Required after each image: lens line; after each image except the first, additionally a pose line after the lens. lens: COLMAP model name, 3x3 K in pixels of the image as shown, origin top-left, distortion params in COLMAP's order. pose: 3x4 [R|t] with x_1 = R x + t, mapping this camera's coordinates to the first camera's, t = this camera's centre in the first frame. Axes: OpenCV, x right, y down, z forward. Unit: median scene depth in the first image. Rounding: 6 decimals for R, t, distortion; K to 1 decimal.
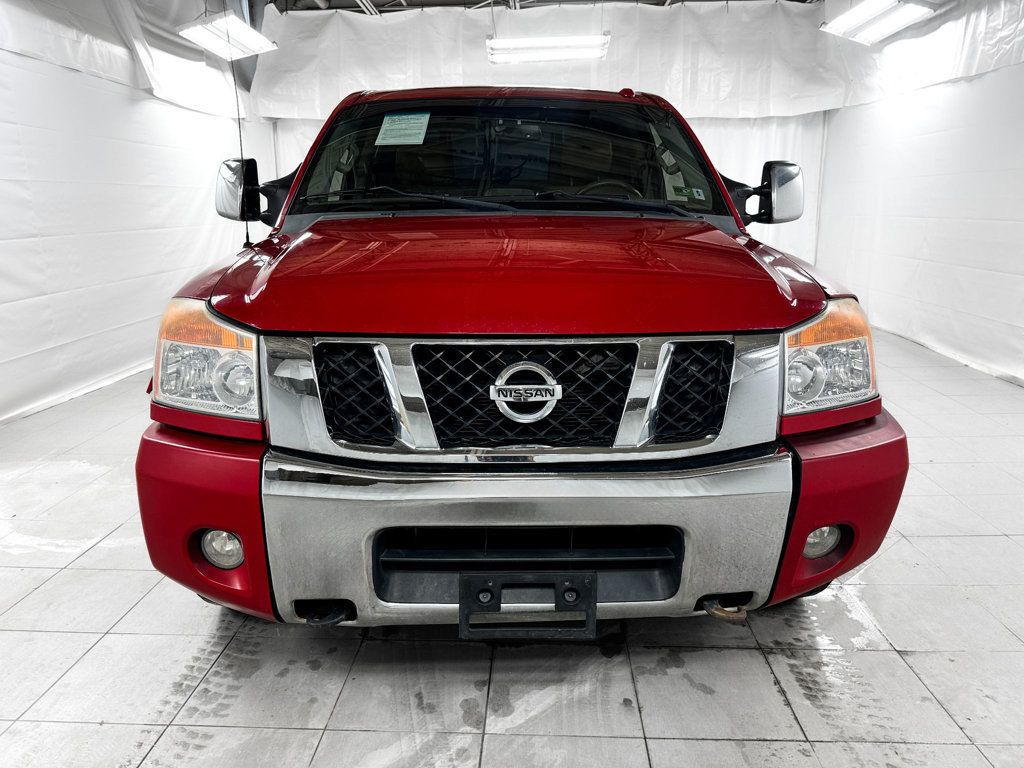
lens RADIAL K [[722.9, 0, 512.0], [0, 722.9, 384.0], [0, 0, 1]] dist [-0.002993, -0.002506]
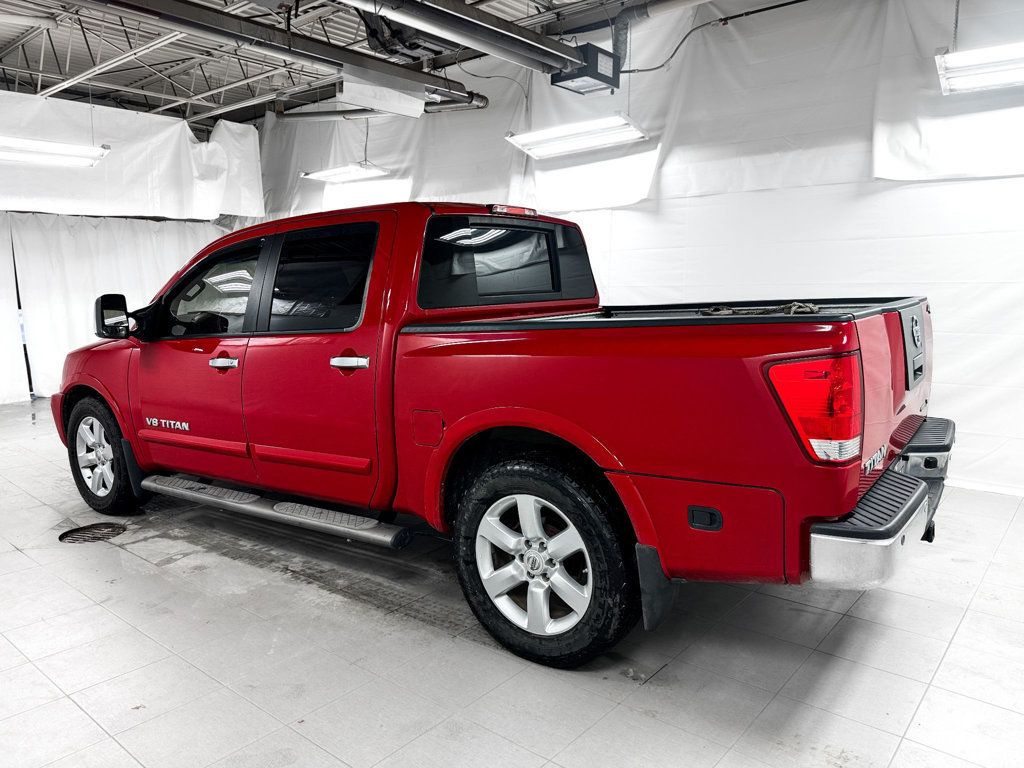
lens RADIAL K [[729.9, 0, 512.0], [0, 729.9, 384.0], [0, 0, 1]] dist [-0.010653, -0.006778]
pose [[-0.619925, 0.121575, -0.775185, 1.385173], [-0.169153, 0.943989, 0.283322, -0.947099], [0.766212, 0.306763, -0.564638, 3.395283]]
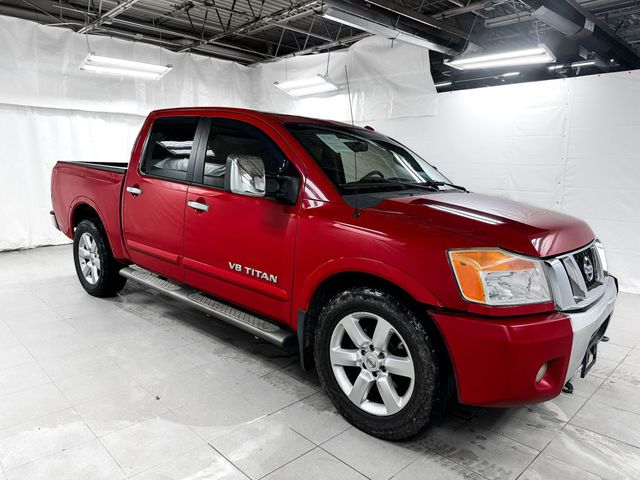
lens RADIAL K [[451.8, 0, 320.0], [0, 451.8, 240.0], [0, 0, 1]] dist [-0.002993, -0.002506]
pose [[0.691569, -0.093301, 0.716259, -1.282694], [0.148744, 0.988765, -0.014820, -0.150490], [-0.706829, 0.116788, 0.697677, 0.408270]]
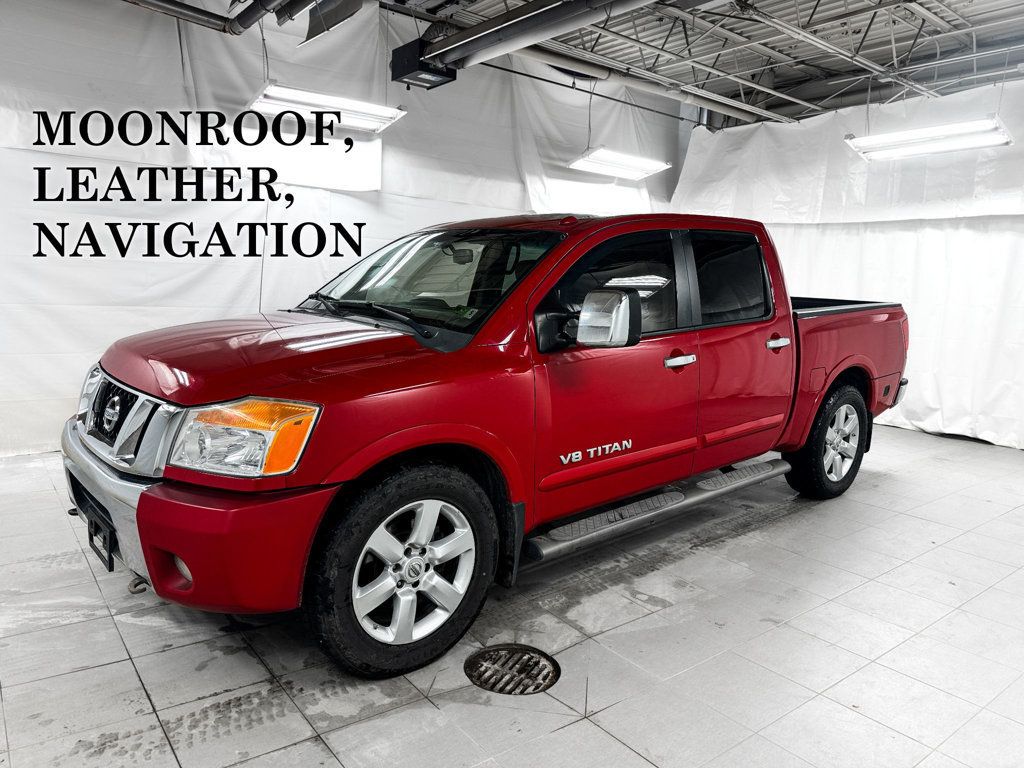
lens RADIAL K [[713.9, 0, 512.0], [0, 713.9, 384.0], [0, 0, 1]] dist [0.002122, -0.003221]
pose [[0.642116, 0.145629, -0.752648, 1.443124], [-0.227512, 0.973759, -0.005689, -0.205419], [0.732069, 0.174890, 0.658398, 0.407018]]
